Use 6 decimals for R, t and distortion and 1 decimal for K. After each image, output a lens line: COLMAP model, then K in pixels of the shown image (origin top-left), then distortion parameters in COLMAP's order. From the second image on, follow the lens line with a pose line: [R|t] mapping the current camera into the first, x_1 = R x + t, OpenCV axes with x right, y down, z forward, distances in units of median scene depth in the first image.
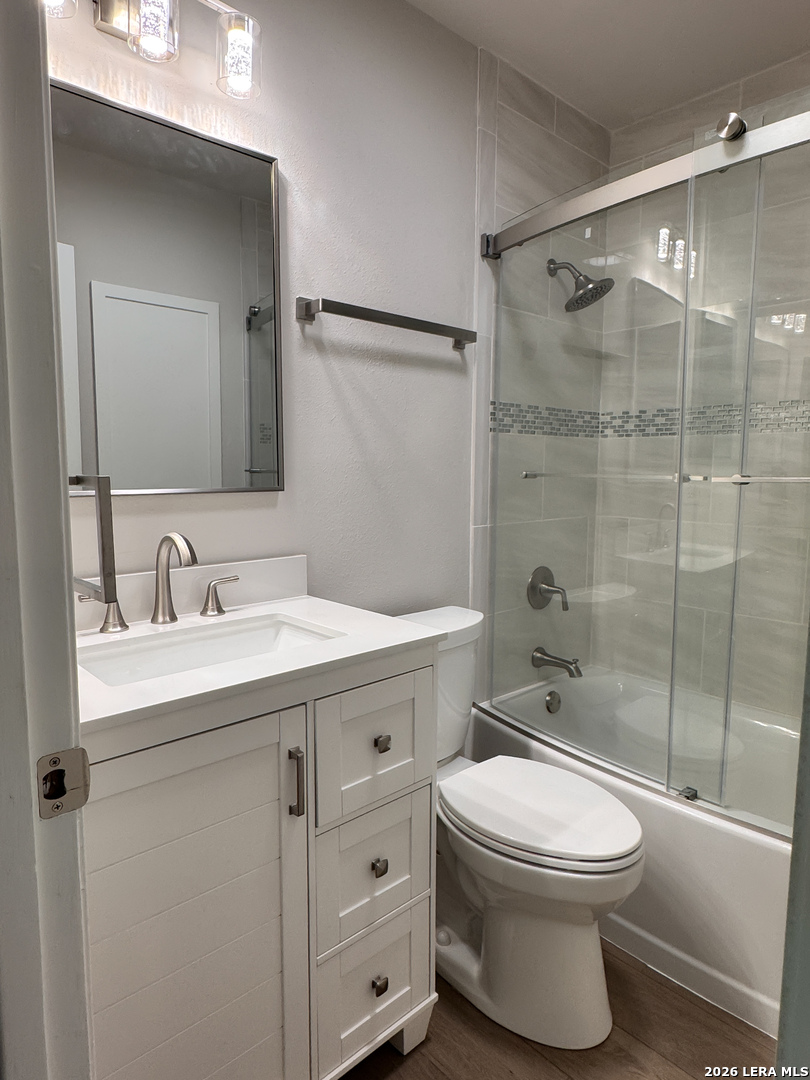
lens RADIAL K [[637.6, 0, 406.3], [0, 637.6, 536.6], [0, 0, 1]] dist [-0.000371, 0.005859]
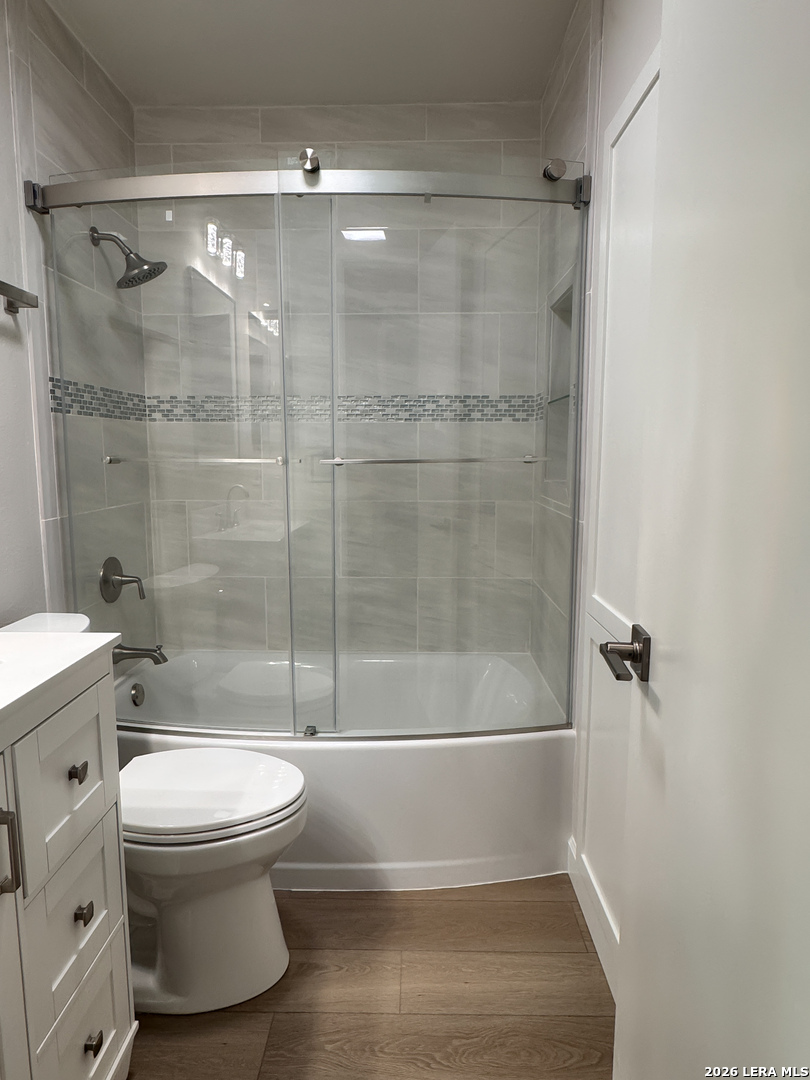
lens RADIAL K [[637.6, 0, 386.6], [0, 637.6, 537.5], [0, 0, 1]] dist [-0.000371, 0.005859]
pose [[0.712901, -0.099913, 0.694111, -0.173243], [0.080208, 0.994920, 0.060833, -0.007920], [-0.696663, 0.012305, 0.717293, 0.045070]]
